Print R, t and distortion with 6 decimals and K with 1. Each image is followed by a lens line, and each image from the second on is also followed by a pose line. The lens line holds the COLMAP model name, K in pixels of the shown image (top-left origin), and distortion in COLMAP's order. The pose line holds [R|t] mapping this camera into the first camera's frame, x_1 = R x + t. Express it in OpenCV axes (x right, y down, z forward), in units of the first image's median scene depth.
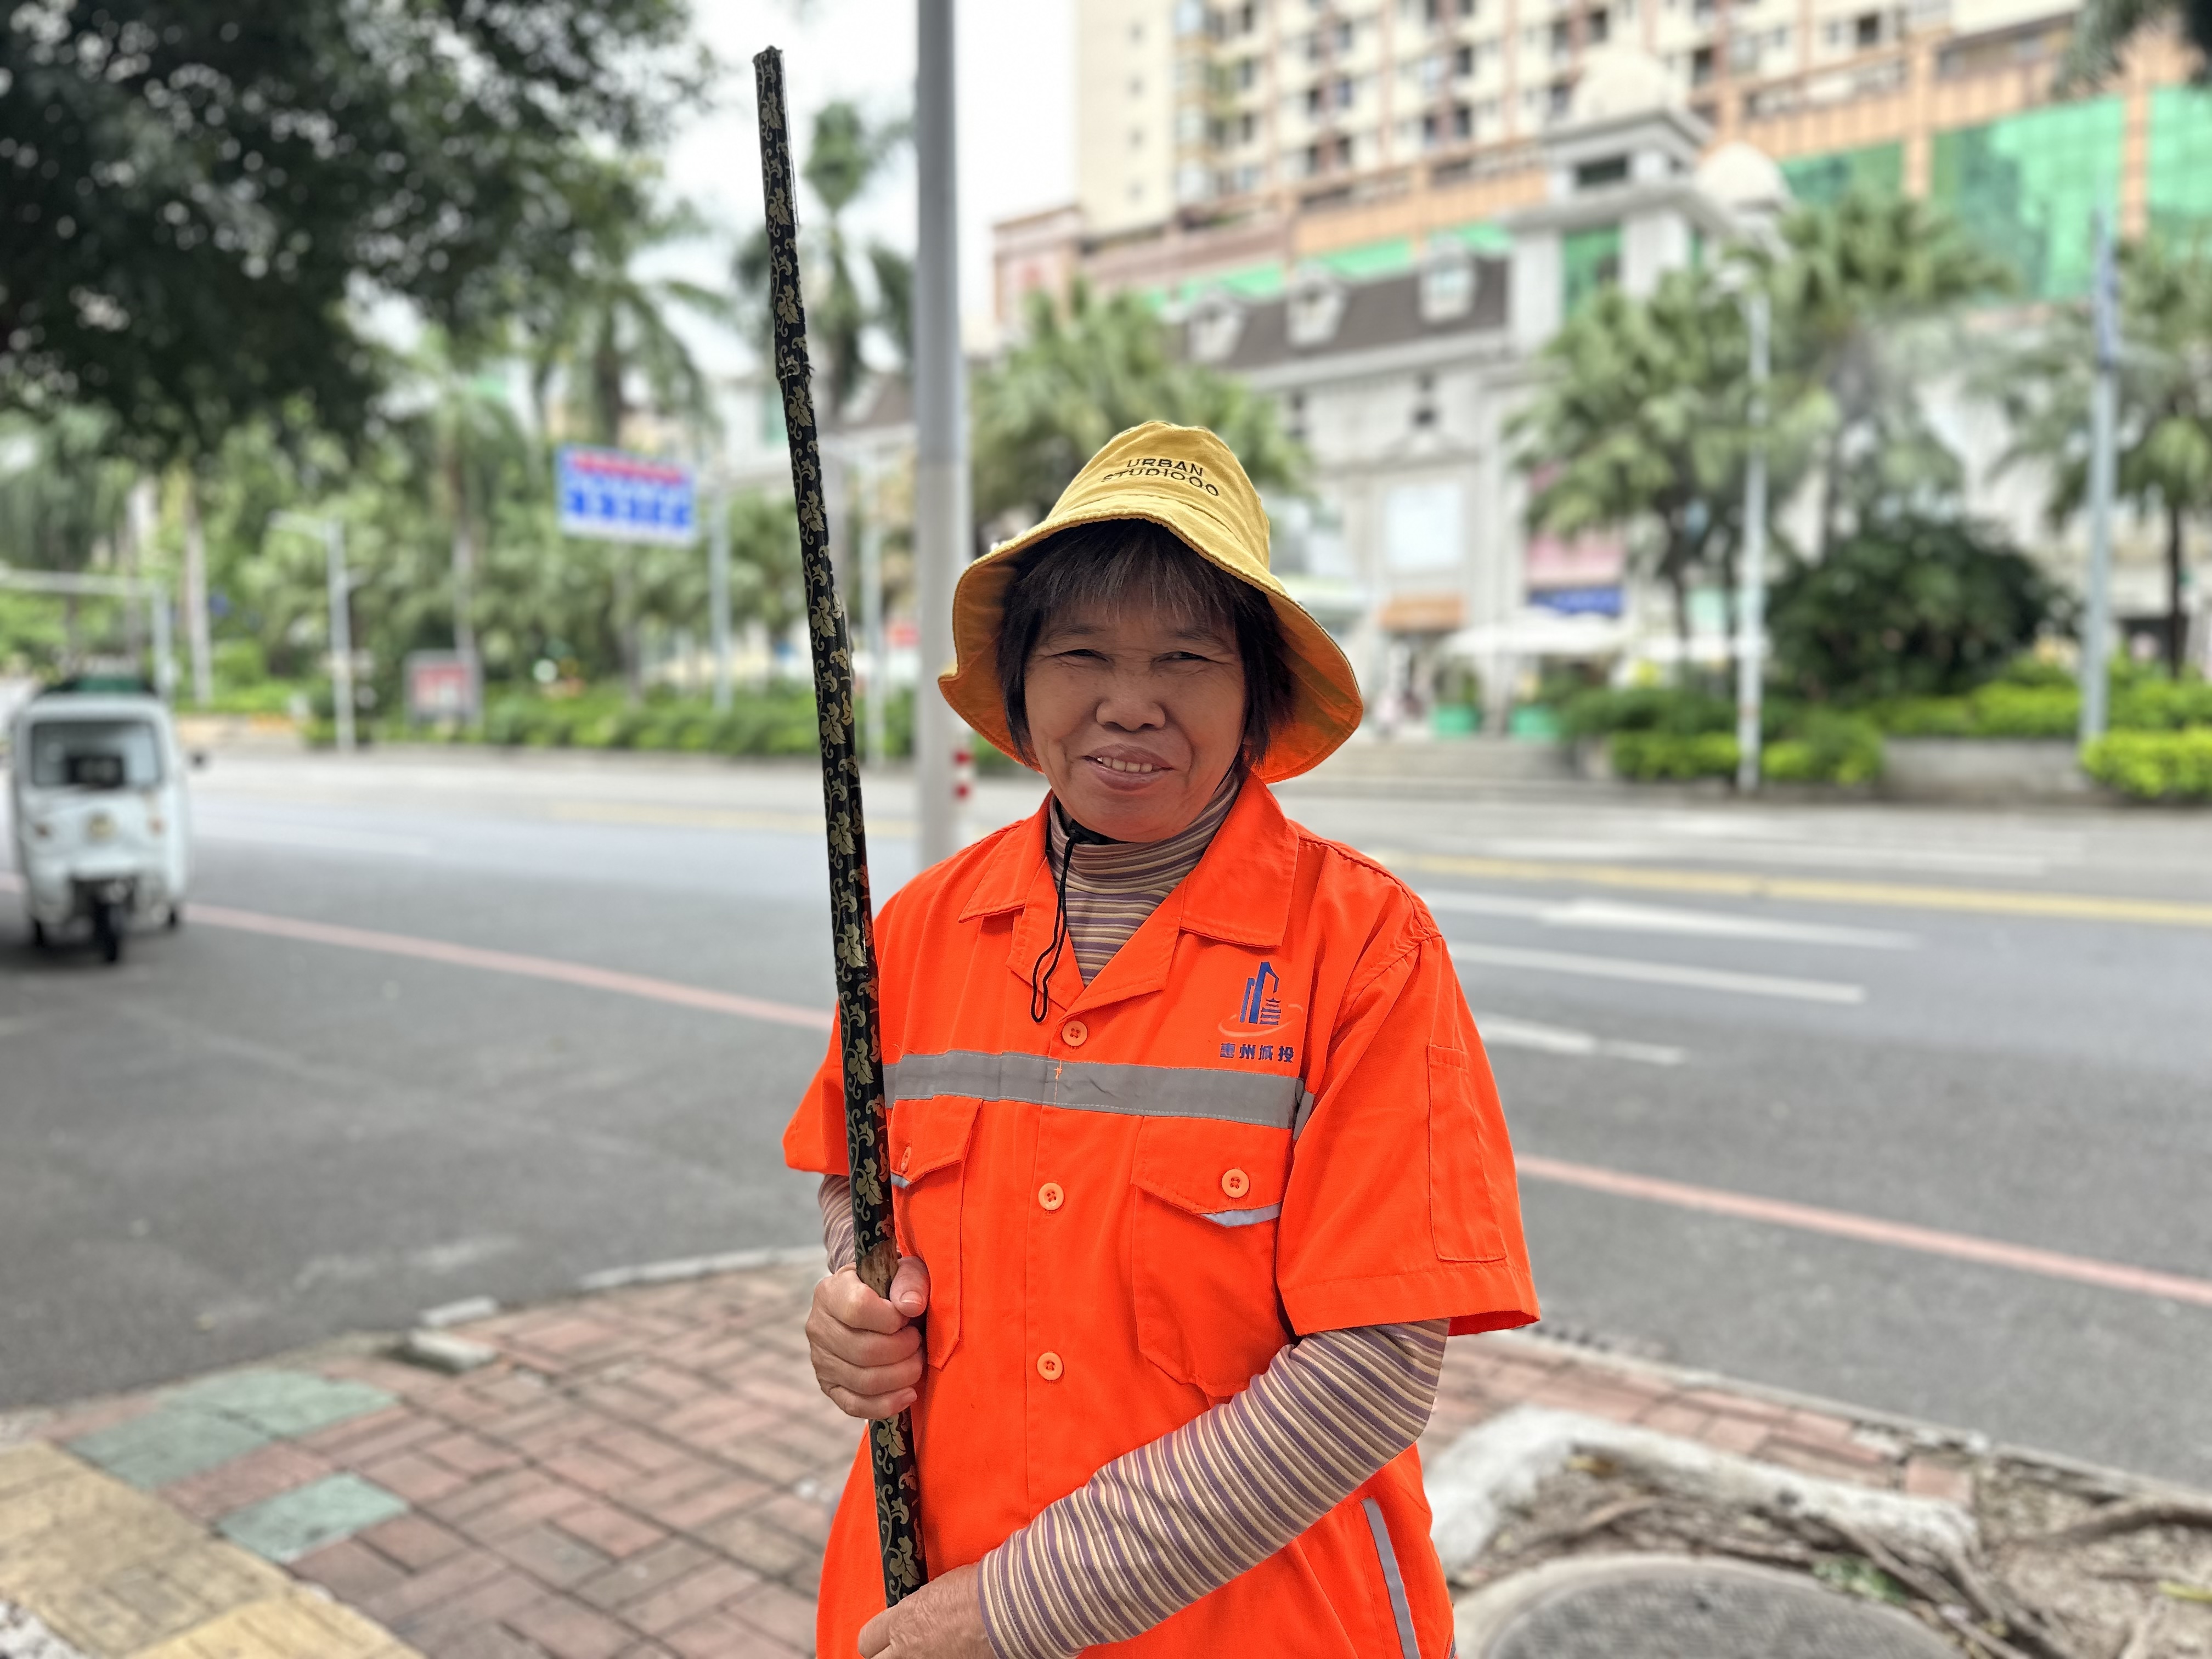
lens RADIAL K [[1685.0, 0, 1106.0], [0, 1685.0, 829.5], [0, 0, 1]] dist [0.003202, -0.198726]
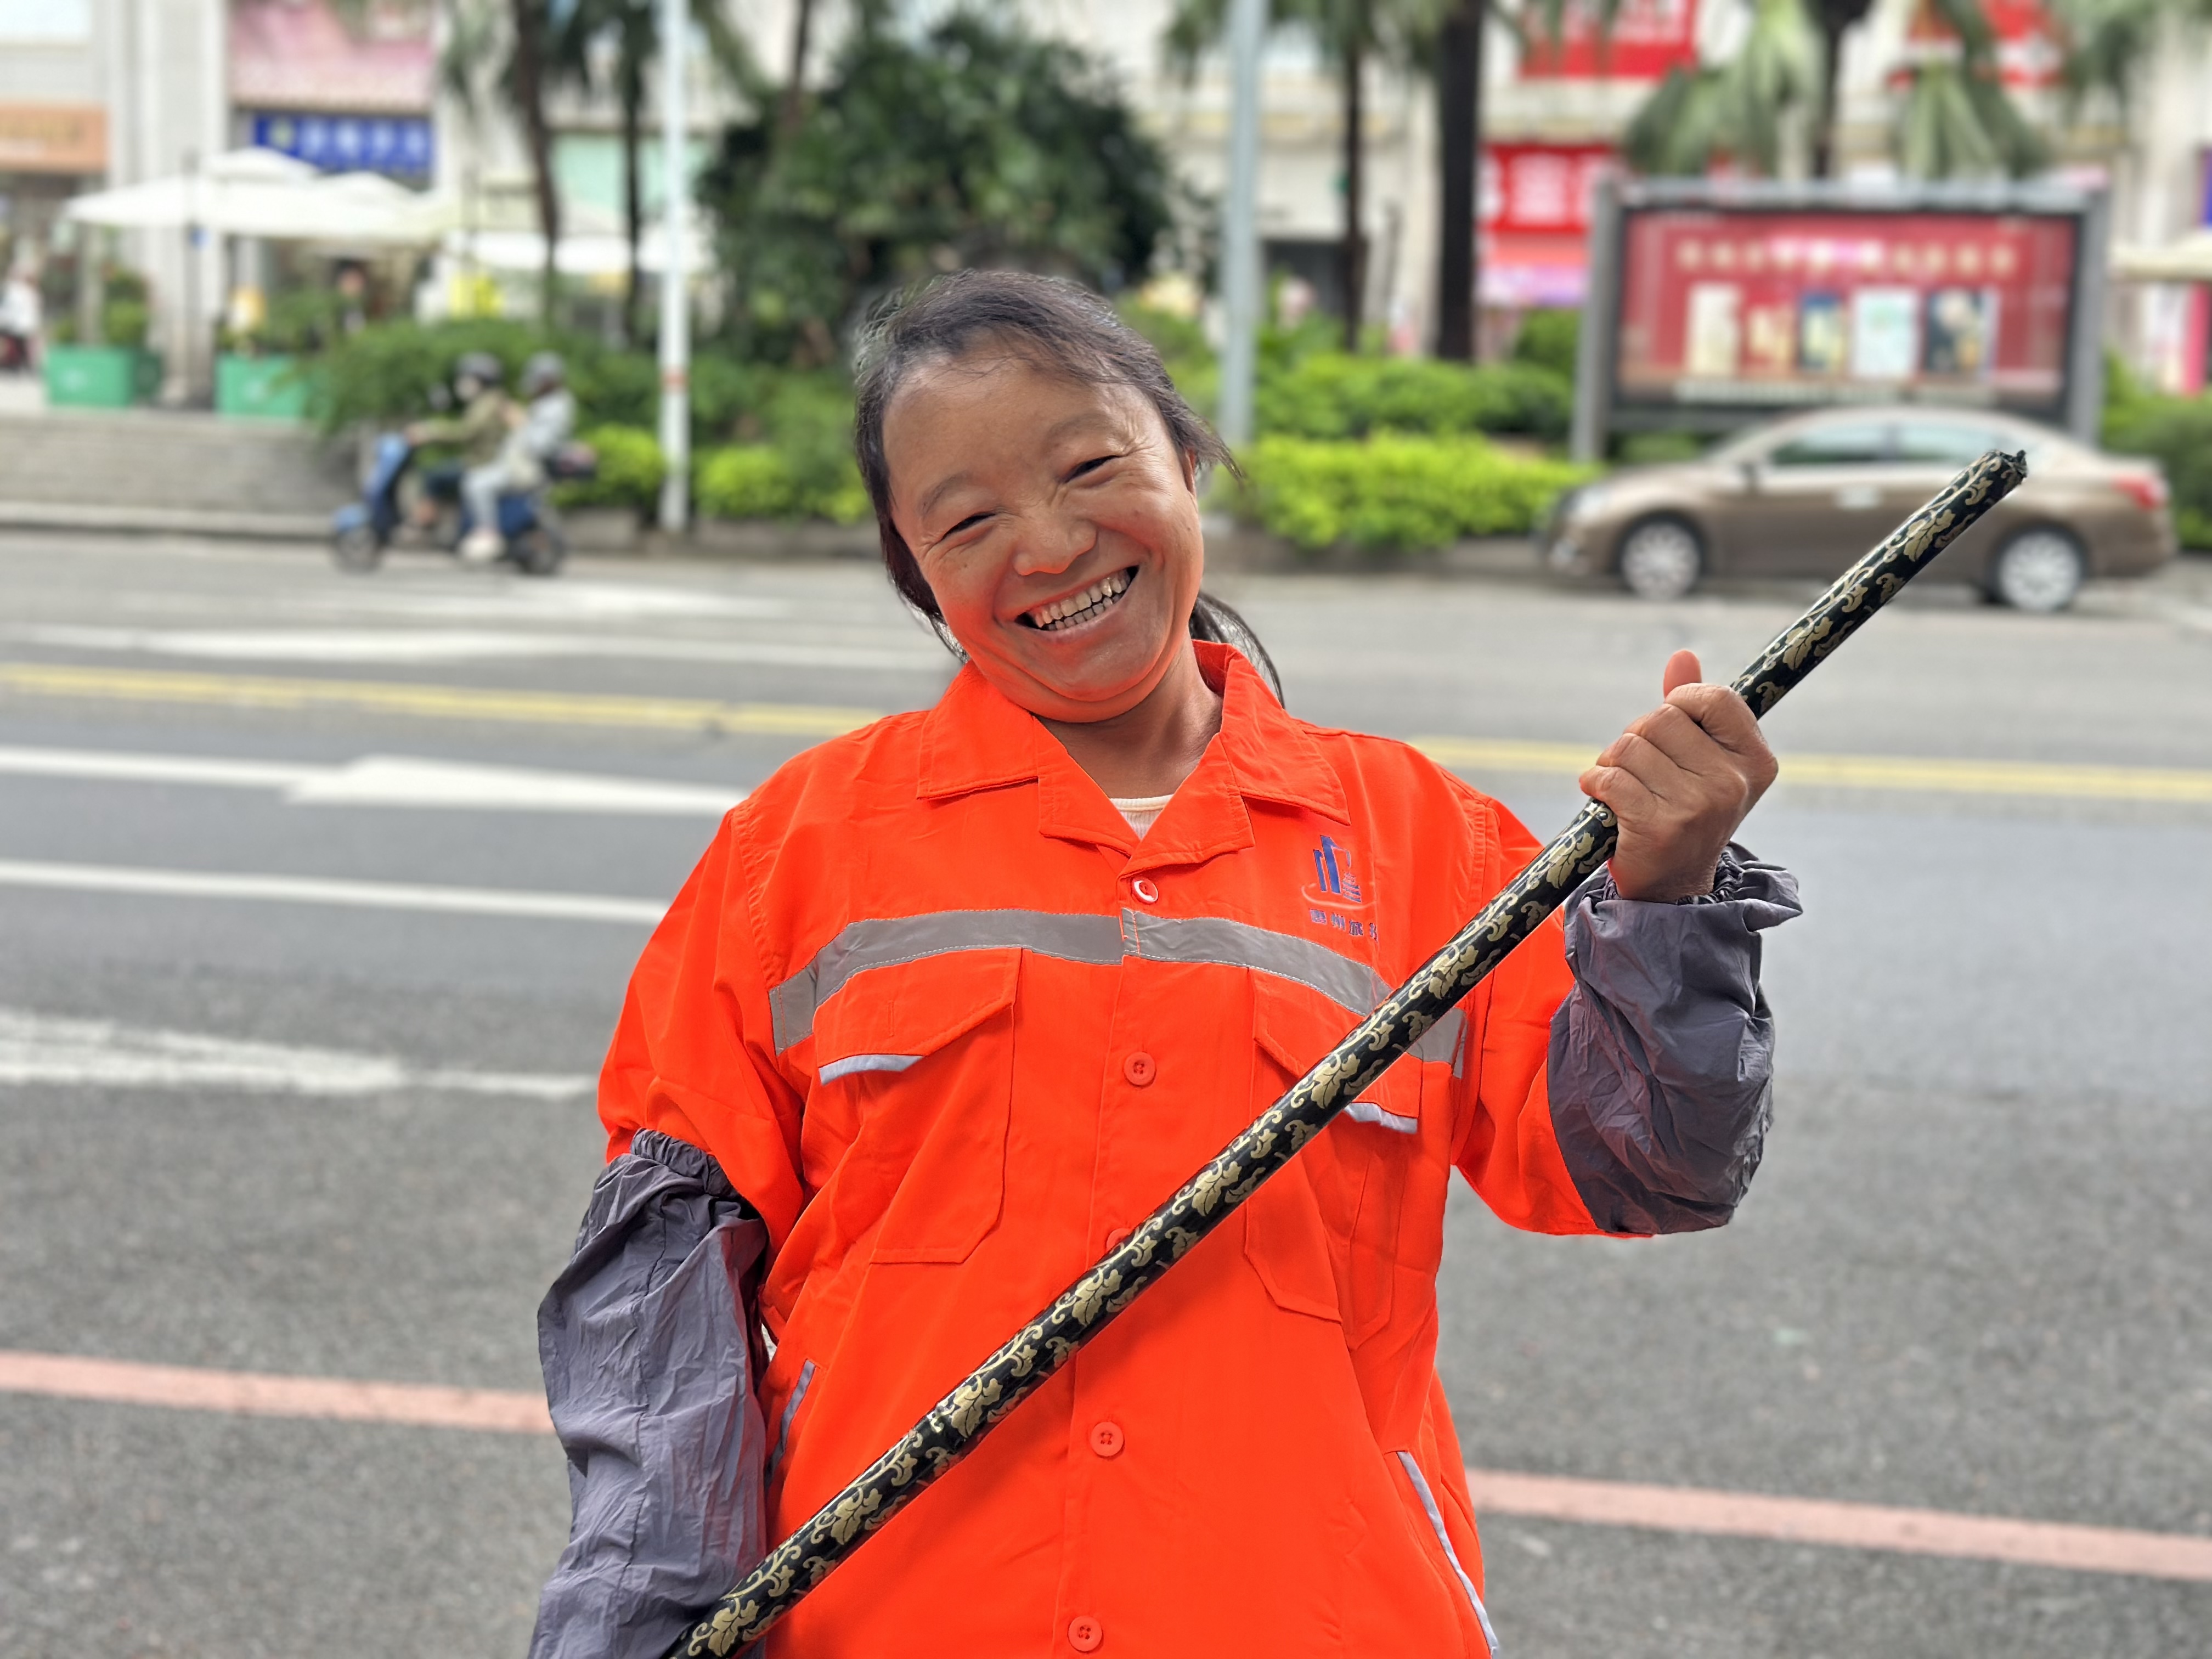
lens RADIAL K [[3089.5, 0, 1106.0], [0, 3089.5, 829.5], [0, 0, 1]] dist [-0.103801, -0.032206]
pose [[0.867277, -0.028290, 0.497022, 0.022917], [-0.011706, 0.996949, 0.077173, -0.006363], [-0.497689, -0.072748, 0.864300, 0.099555]]
